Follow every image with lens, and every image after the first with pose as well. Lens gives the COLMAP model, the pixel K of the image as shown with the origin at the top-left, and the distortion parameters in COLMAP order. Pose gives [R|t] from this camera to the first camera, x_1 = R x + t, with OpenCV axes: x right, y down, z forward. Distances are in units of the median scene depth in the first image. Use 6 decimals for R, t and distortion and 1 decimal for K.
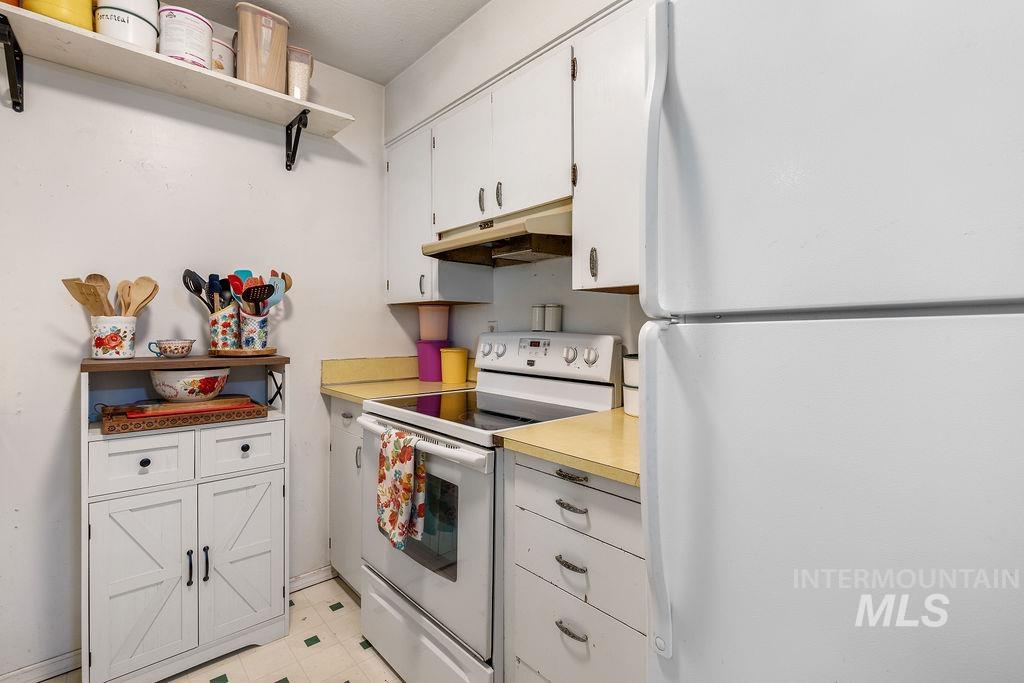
lens RADIAL K [[462.6, 0, 510.4], [0, 462.6, 336.1], [0, 0, 1]] dist [-0.005158, 0.000626]
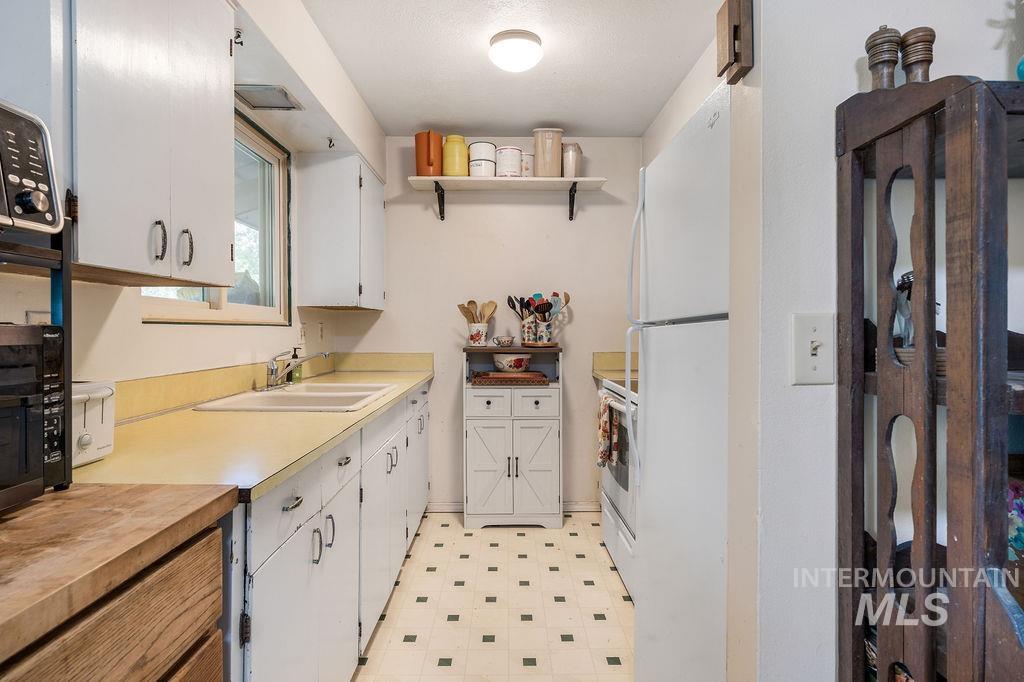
lens RADIAL K [[559.7, 0, 512.6], [0, 559.7, 340.0], [0, 0, 1]] dist [-0.005178, -0.000792]
pose [[0.750857, 0.009739, -0.660393, 0.689449], [-0.002105, 0.999921, 0.012353, -0.004821], [0.660462, -0.007885, 0.750818, -0.562566]]
